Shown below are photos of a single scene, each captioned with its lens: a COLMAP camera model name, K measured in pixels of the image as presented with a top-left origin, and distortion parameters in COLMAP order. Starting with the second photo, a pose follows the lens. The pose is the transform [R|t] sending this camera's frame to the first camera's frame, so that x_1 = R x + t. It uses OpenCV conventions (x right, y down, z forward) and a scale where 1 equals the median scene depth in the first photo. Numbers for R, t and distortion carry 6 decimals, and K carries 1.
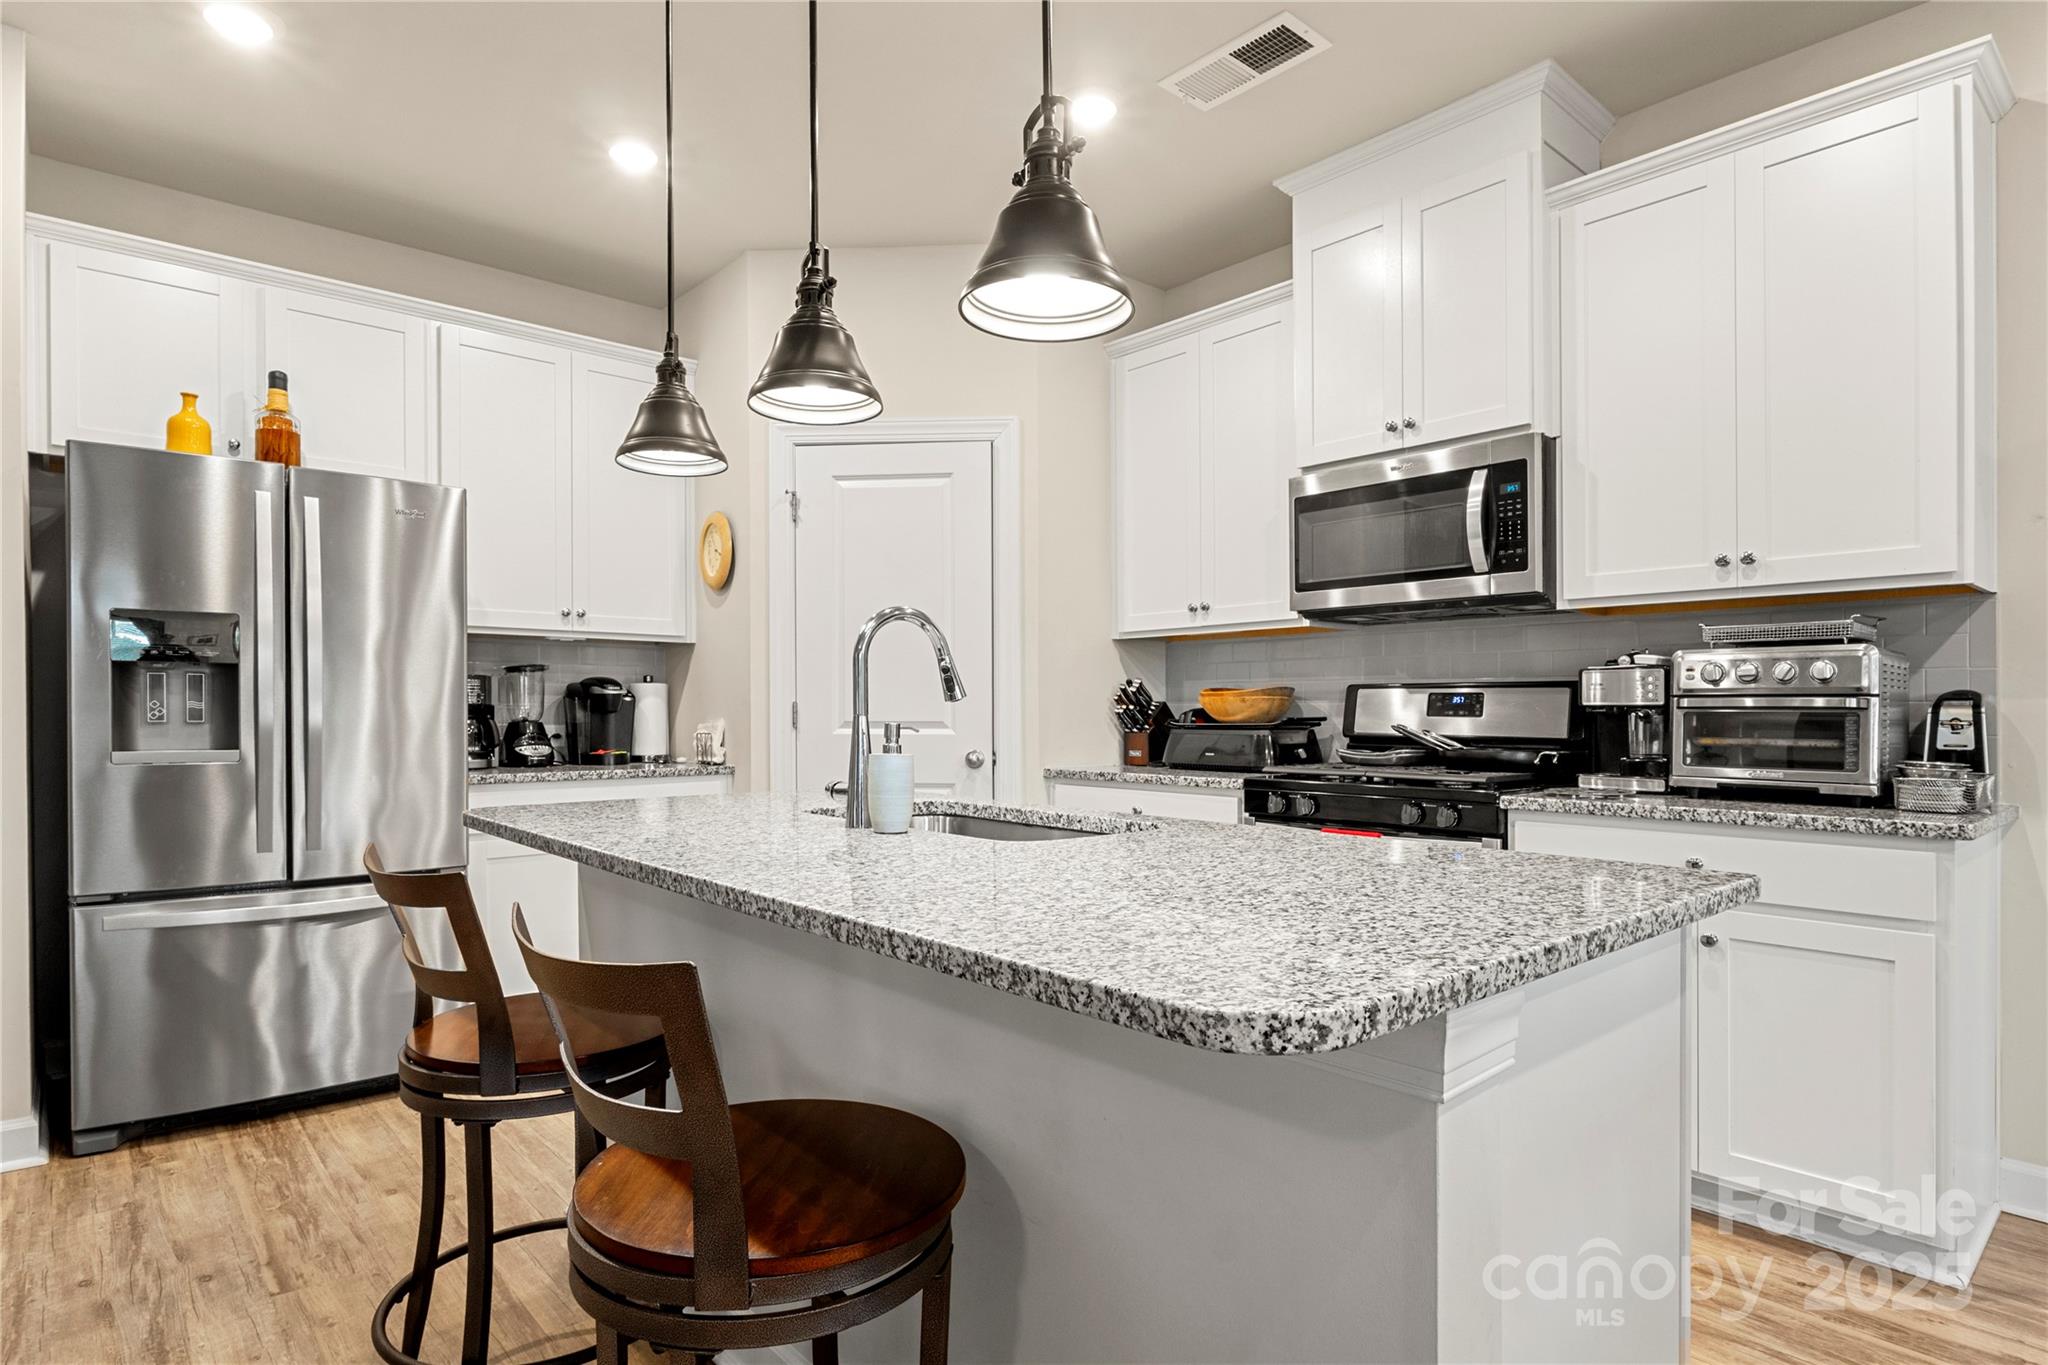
lens RADIAL K [[1098.3, 0, 1010.2], [0, 1098.3, 696.9], [0, 0, 1]] dist [-0.003215, 0.000689]
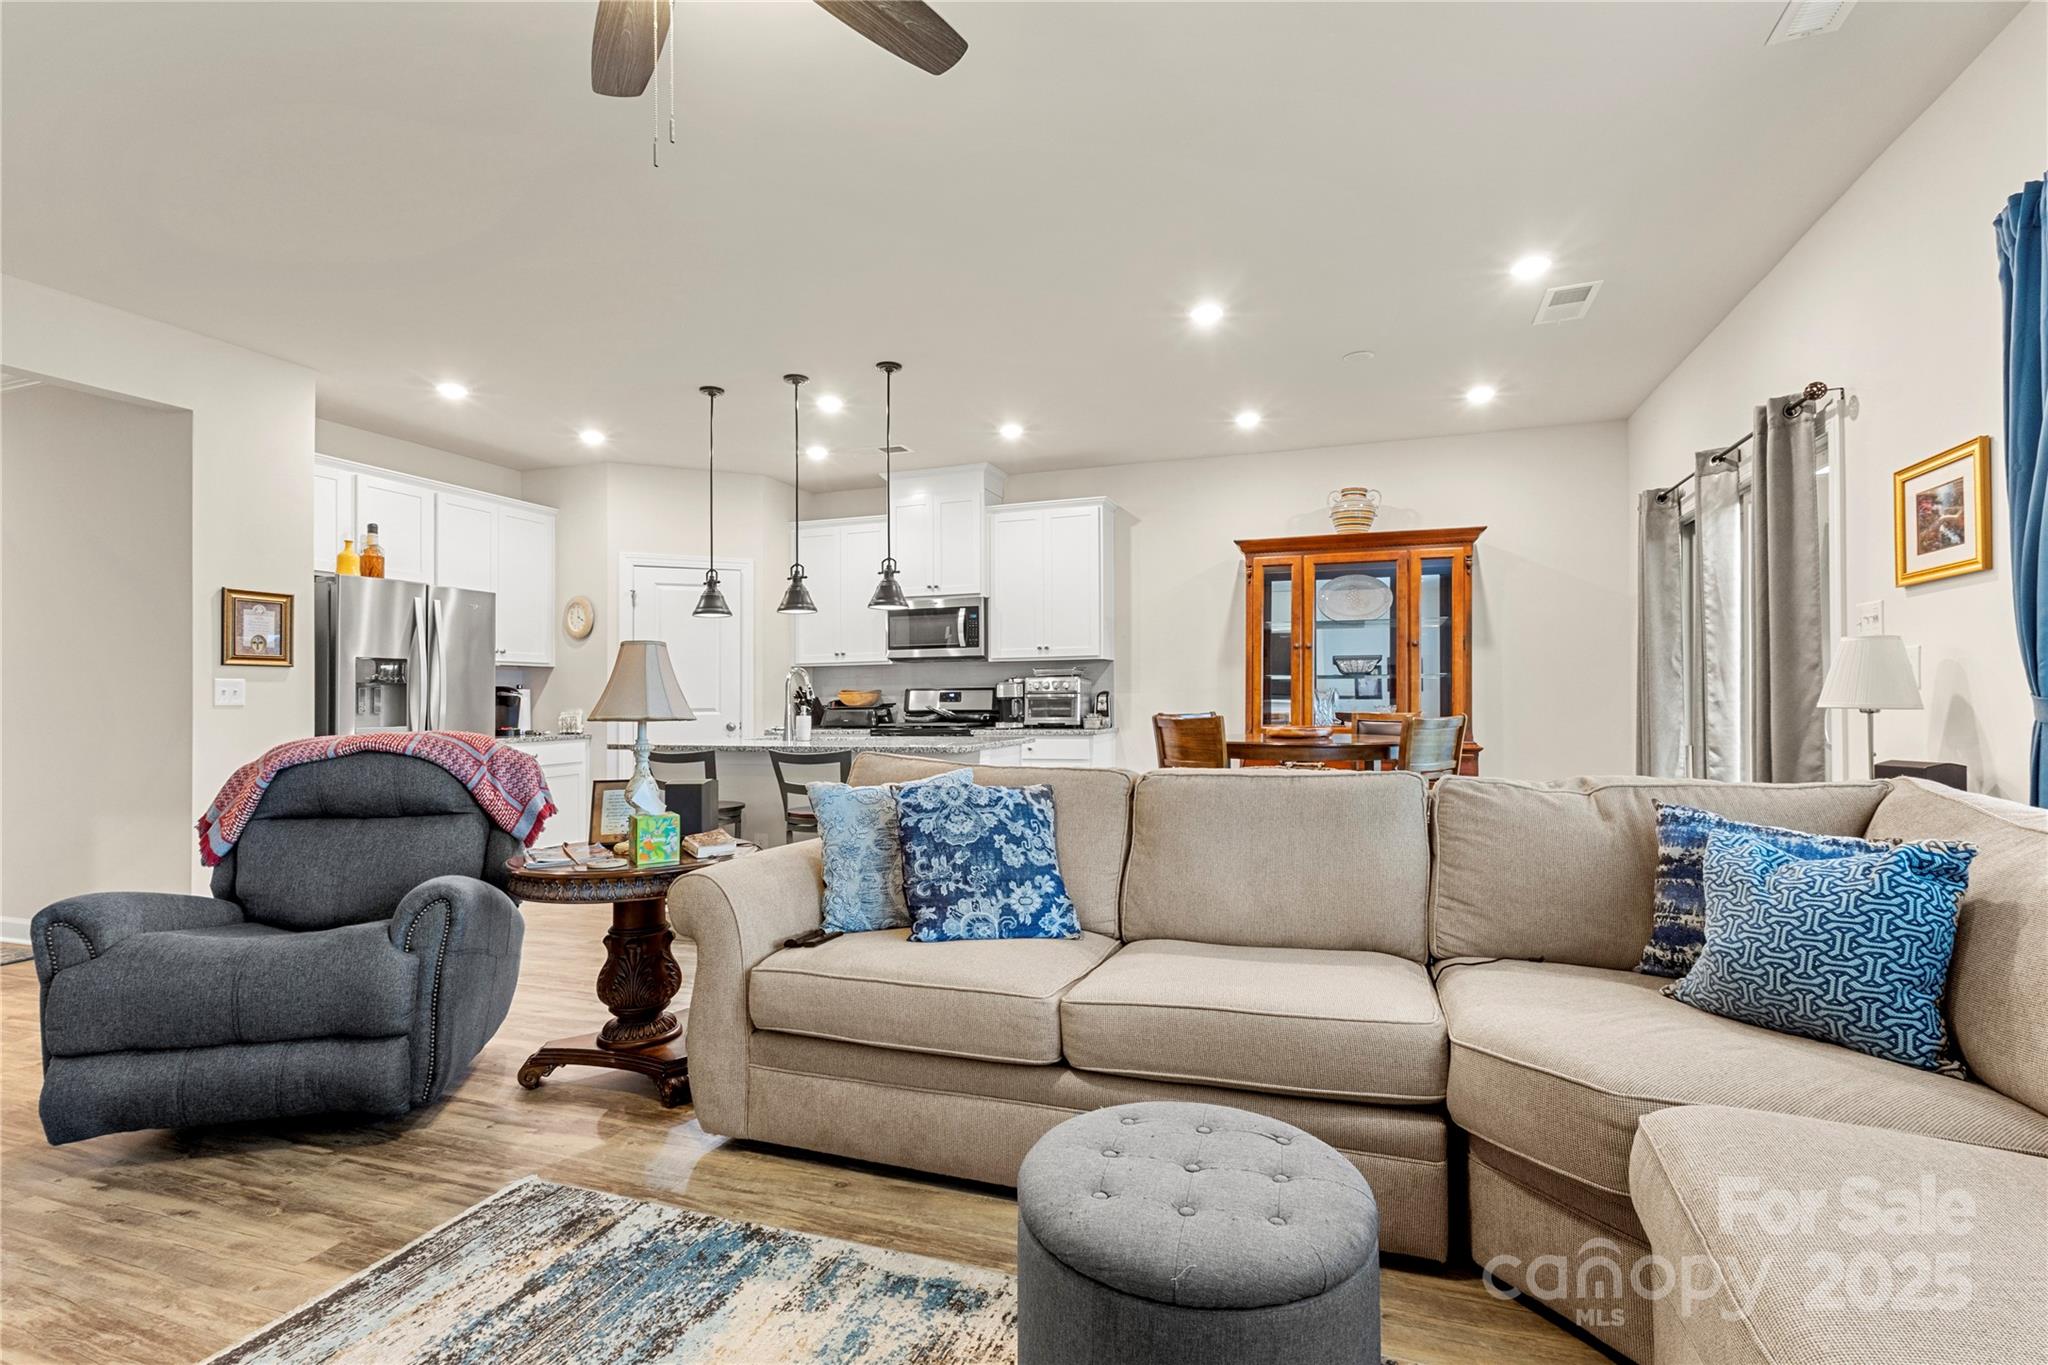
lens RADIAL K [[953.1, 0, 1020.4], [0, 953.1, 691.3], [0, 0, 1]] dist [0.004925, 0.000160]
pose [[0.872537, -0.007671, 0.488488, -0.564018], [0.006682, 0.999971, 0.003768, -0.014692], [-0.488502, -0.000024, 0.872563, -1.055341]]
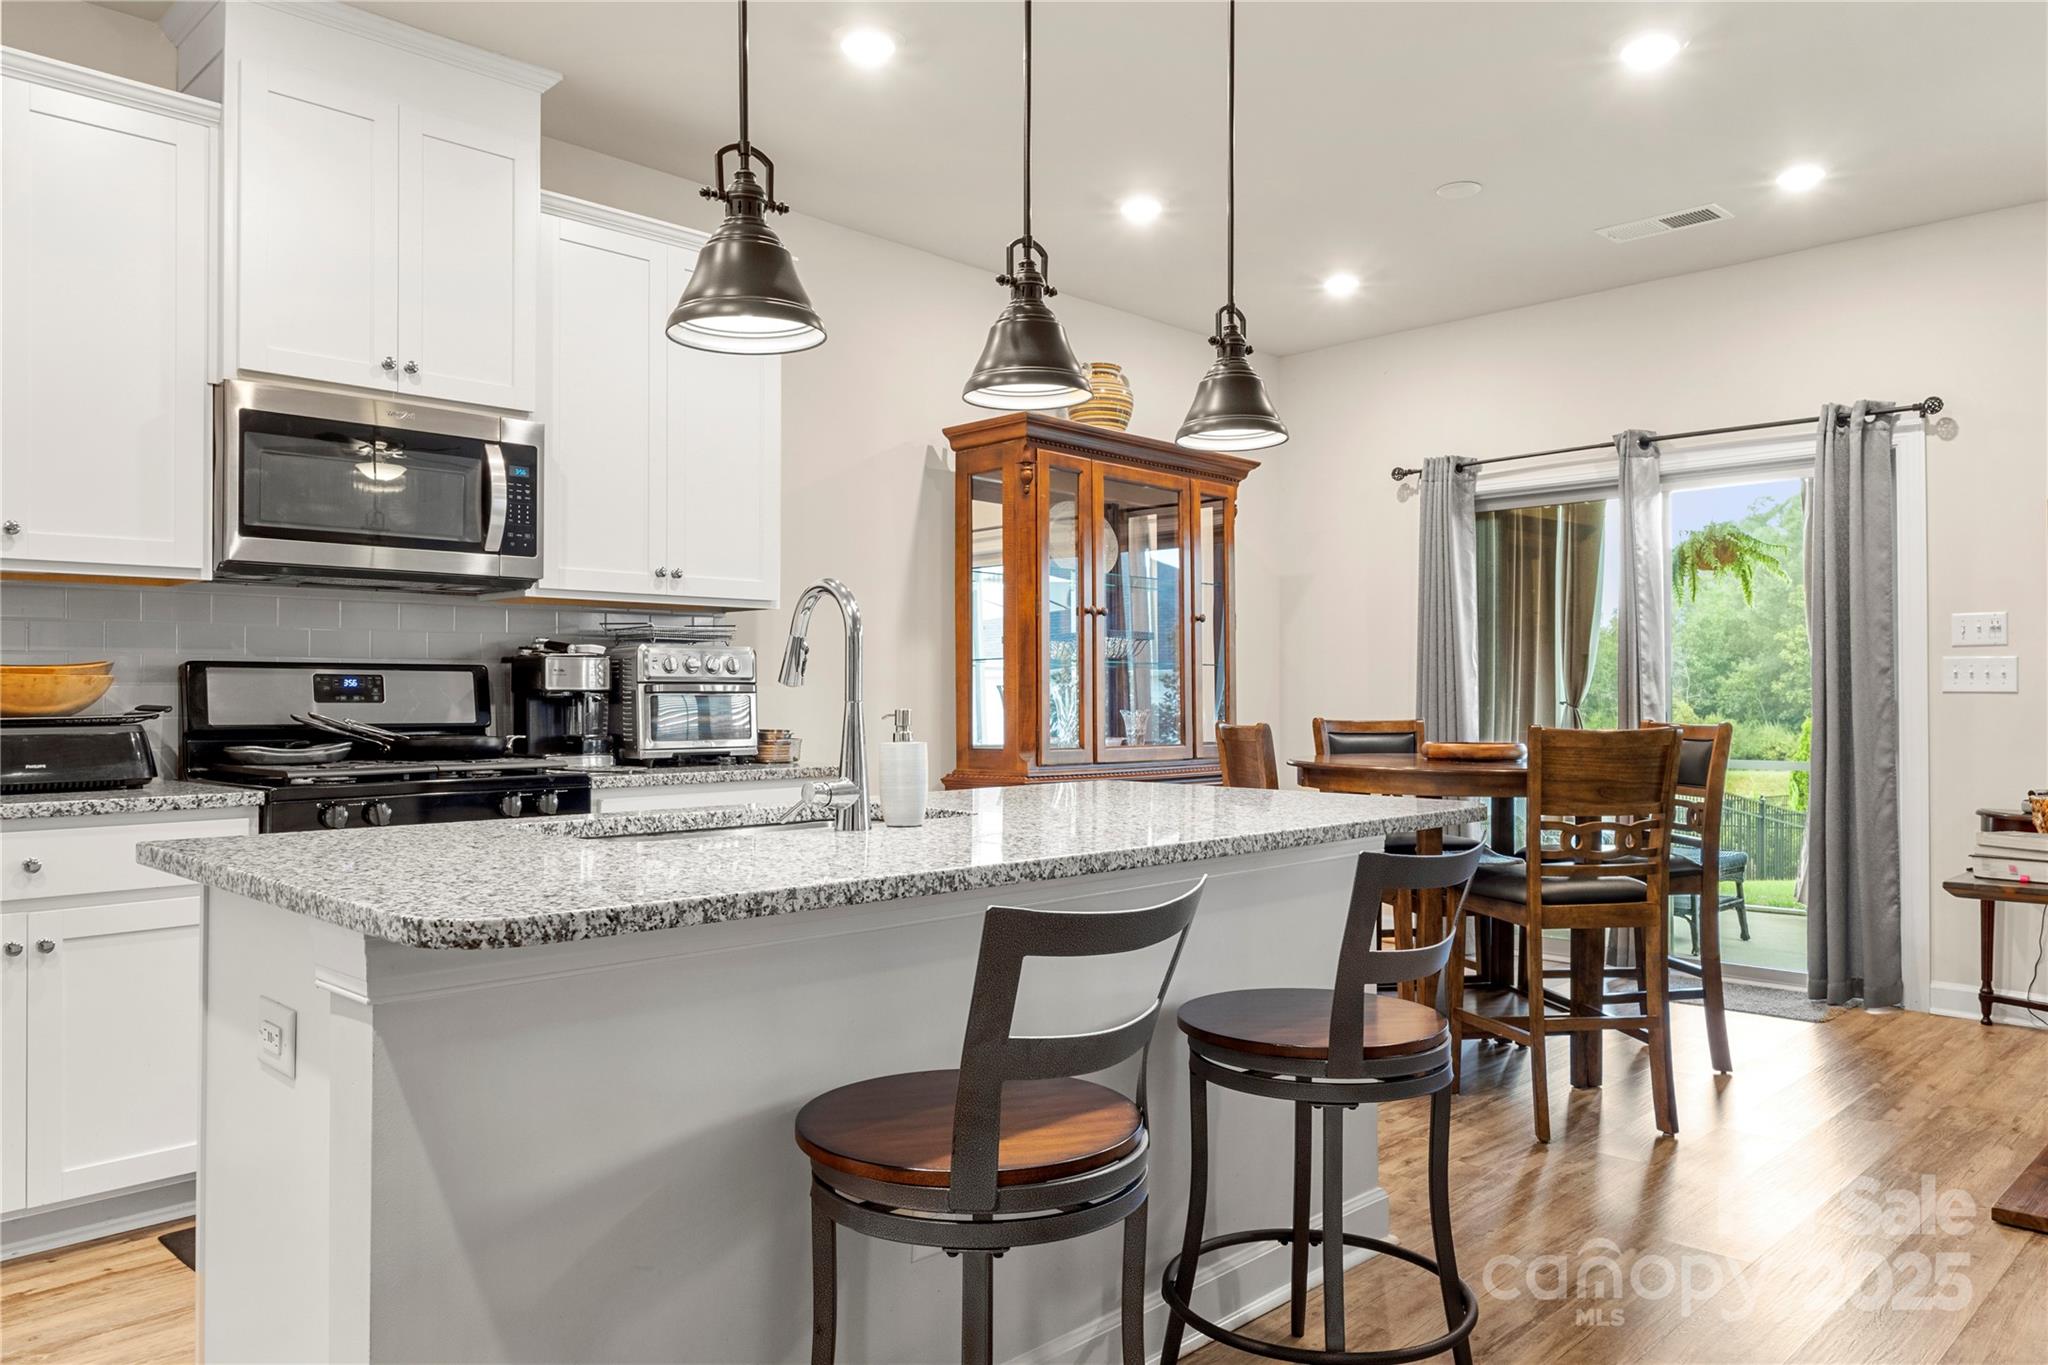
lens RADIAL K [[1429.8, 0, 1024.0], [0, 1429.8, 682.5], [0, 0, 1]] dist [0.004197, 0.001433]
pose [[-0.073595, 0.005607, 0.997272, -0.842903], [-0.011183, 0.999917, -0.006447, 0.003864], [-0.997225, -0.011627, -0.073526, 0.619359]]
